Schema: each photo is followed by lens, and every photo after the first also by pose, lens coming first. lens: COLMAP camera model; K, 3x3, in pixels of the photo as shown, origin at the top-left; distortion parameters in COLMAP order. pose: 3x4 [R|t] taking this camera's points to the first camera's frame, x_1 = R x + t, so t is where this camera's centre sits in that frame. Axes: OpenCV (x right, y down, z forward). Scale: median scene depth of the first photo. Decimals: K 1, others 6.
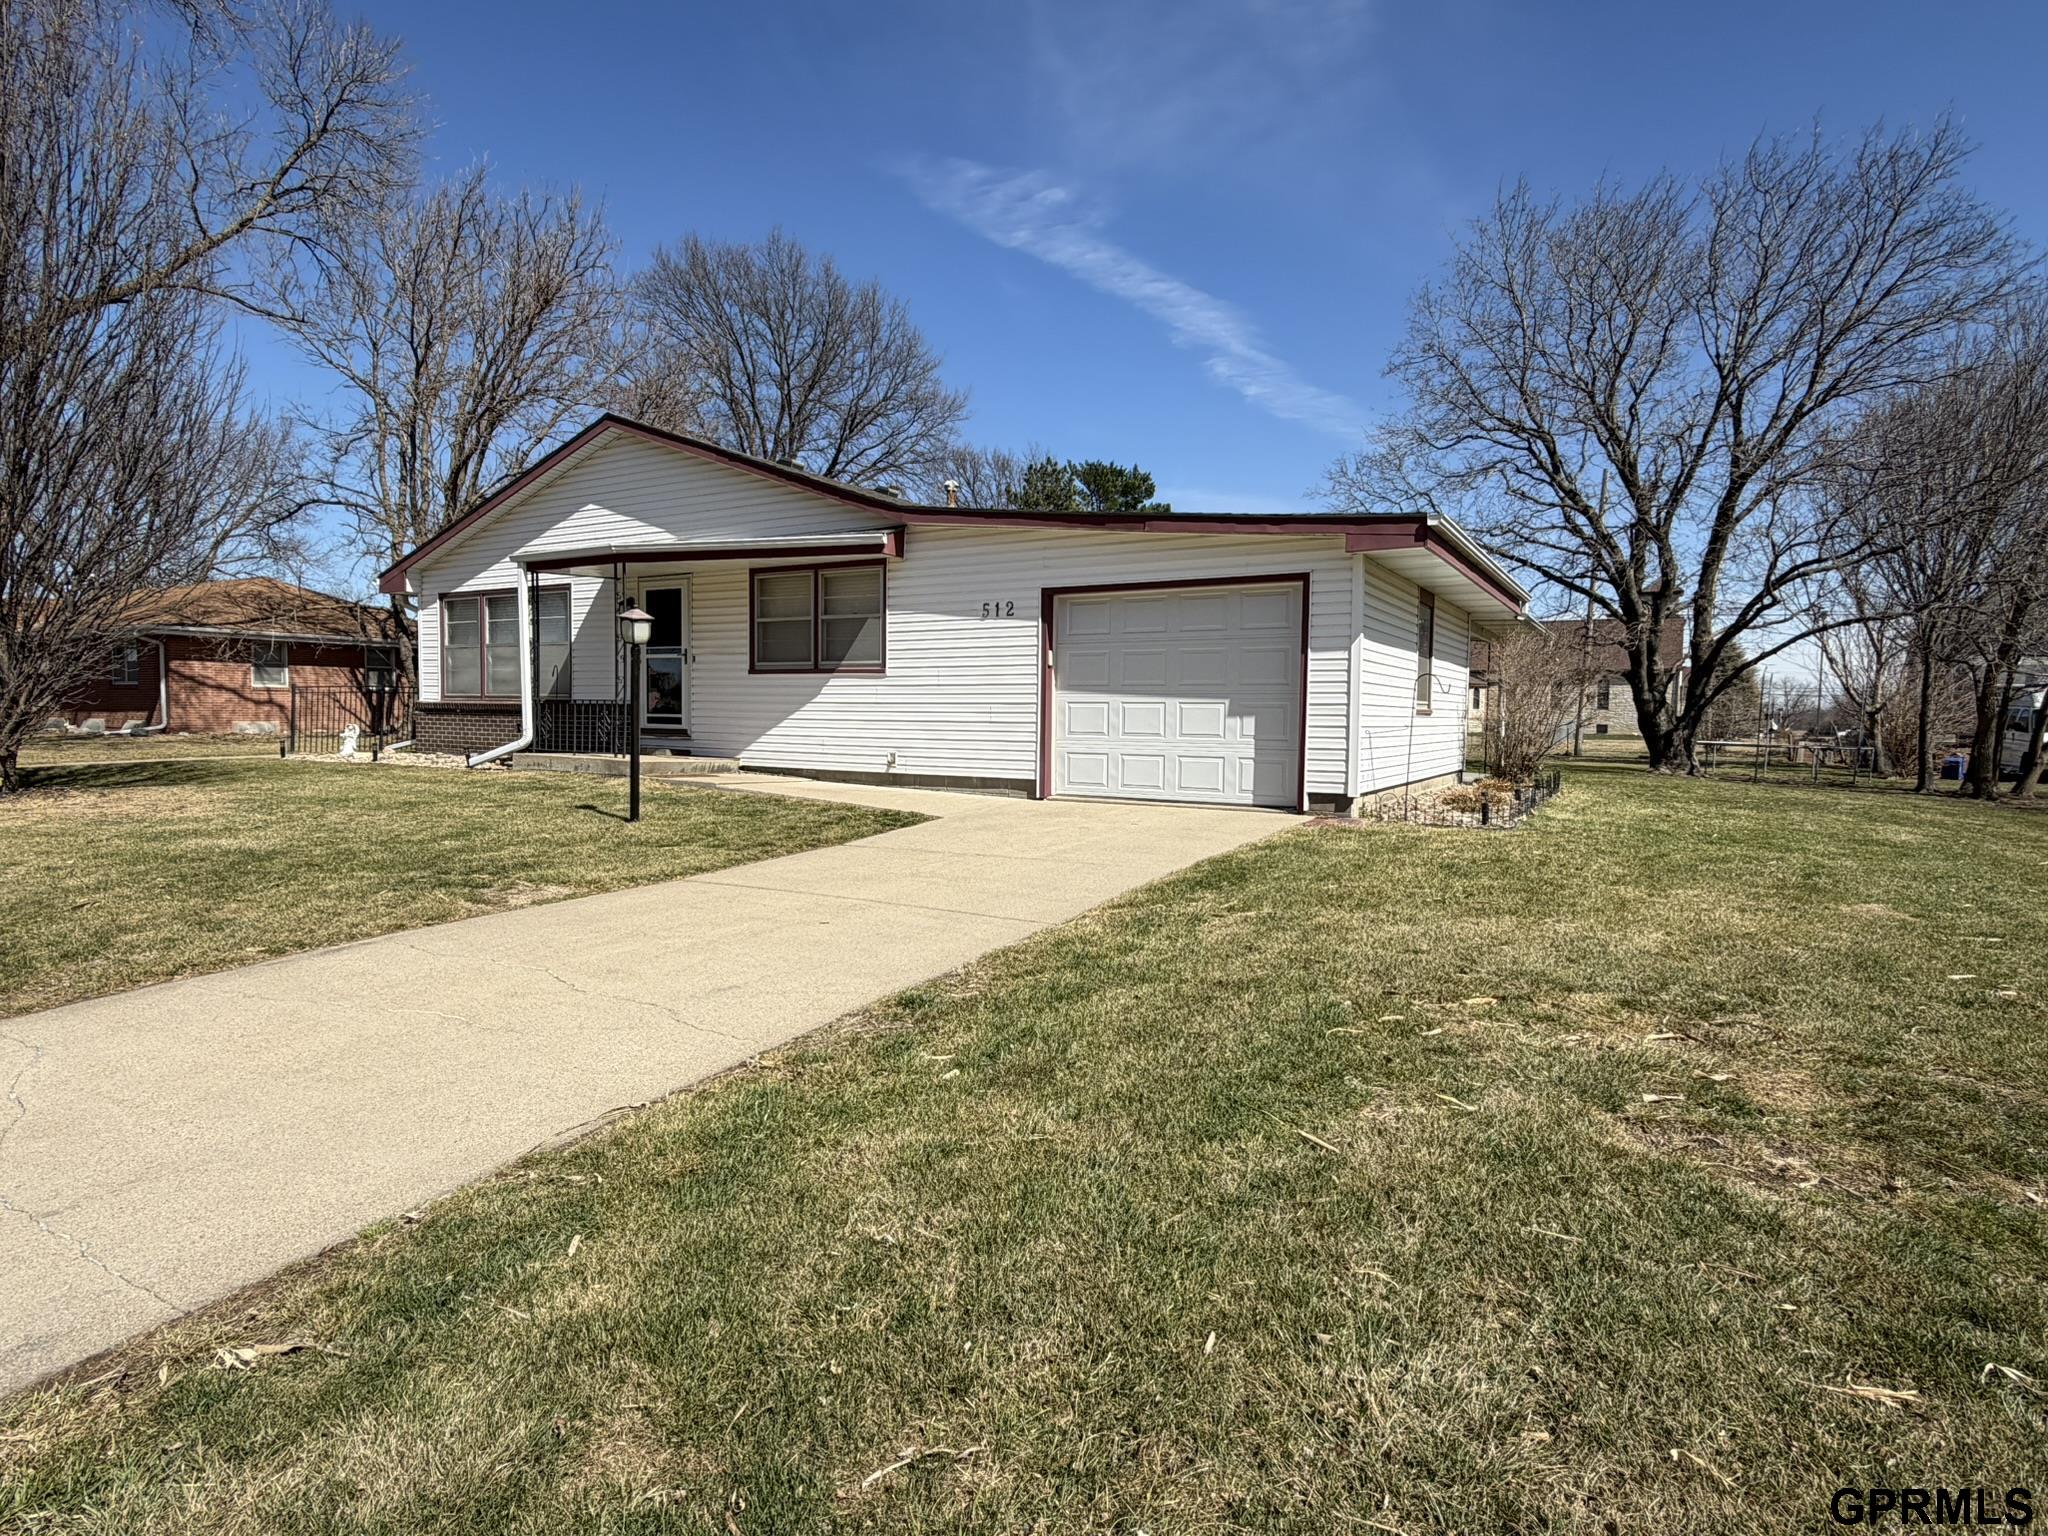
lens RADIAL K [[1083.0, 0, 1028.3], [0, 1083.0, 771.3], [0, 0, 1]] dist [0.000369, -0.000244]
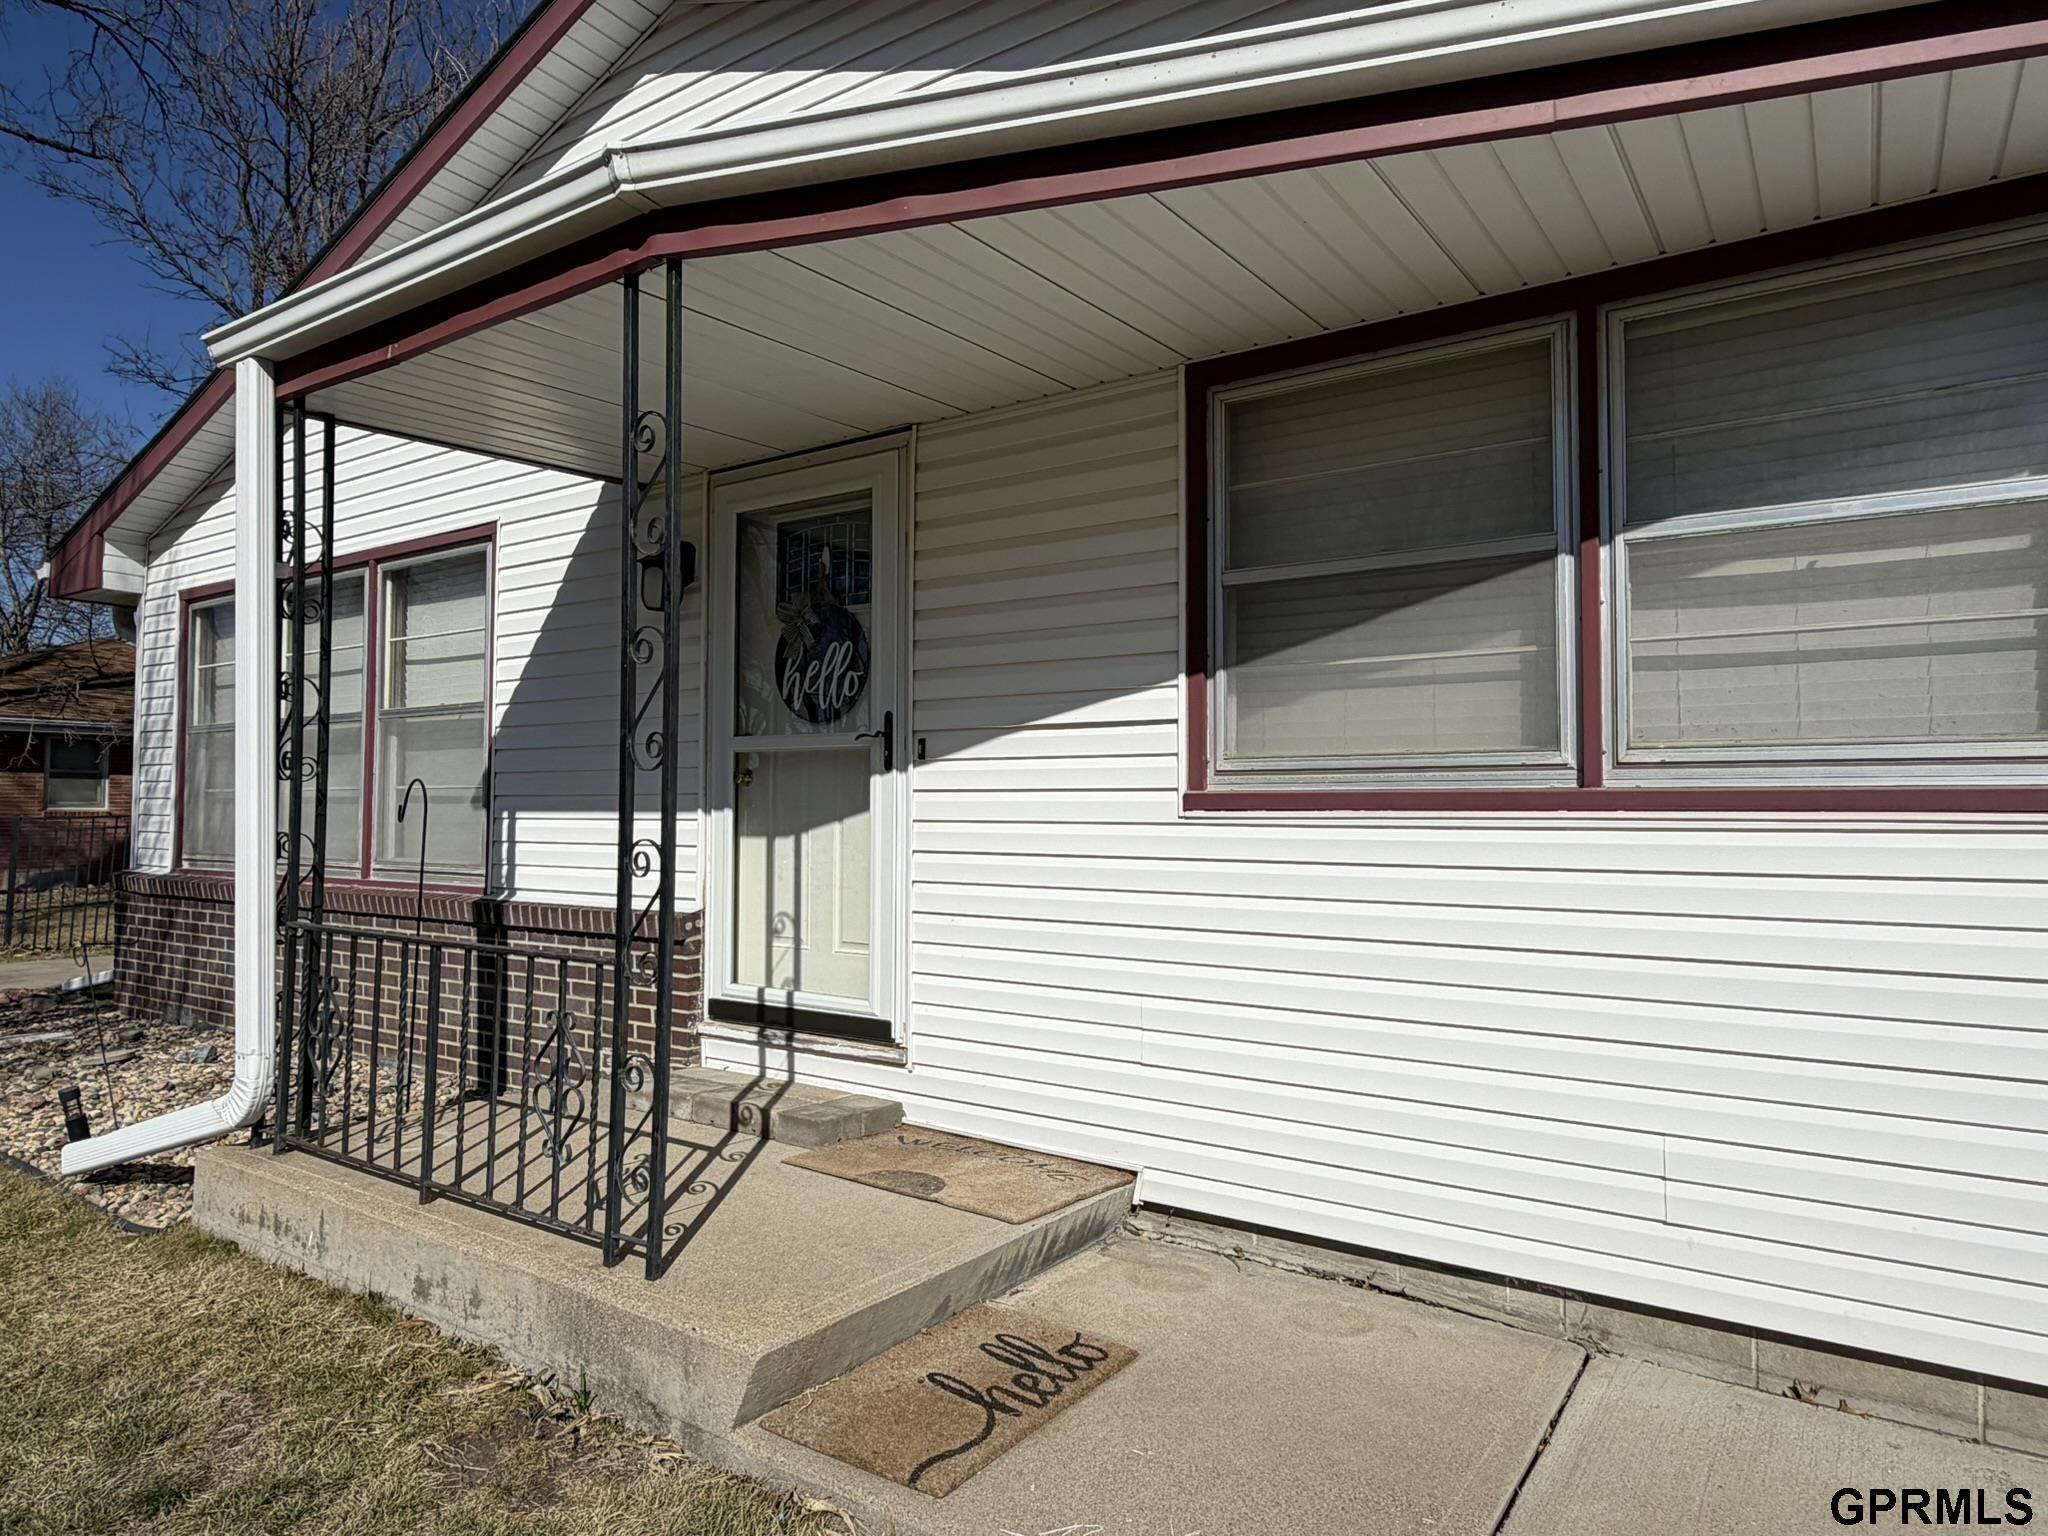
lens RADIAL K [[1239.6, 0, 1034.4], [0, 1239.6, 763.2], [0, 0, 1]] dist [0.003227, 0.001036]
pose [[0.997675, -0.012930, -0.066913, -0.272674], [0.006579, 0.995524, -0.094281, -0.075117], [0.067833, 0.093621, 0.993294, 0.734961]]
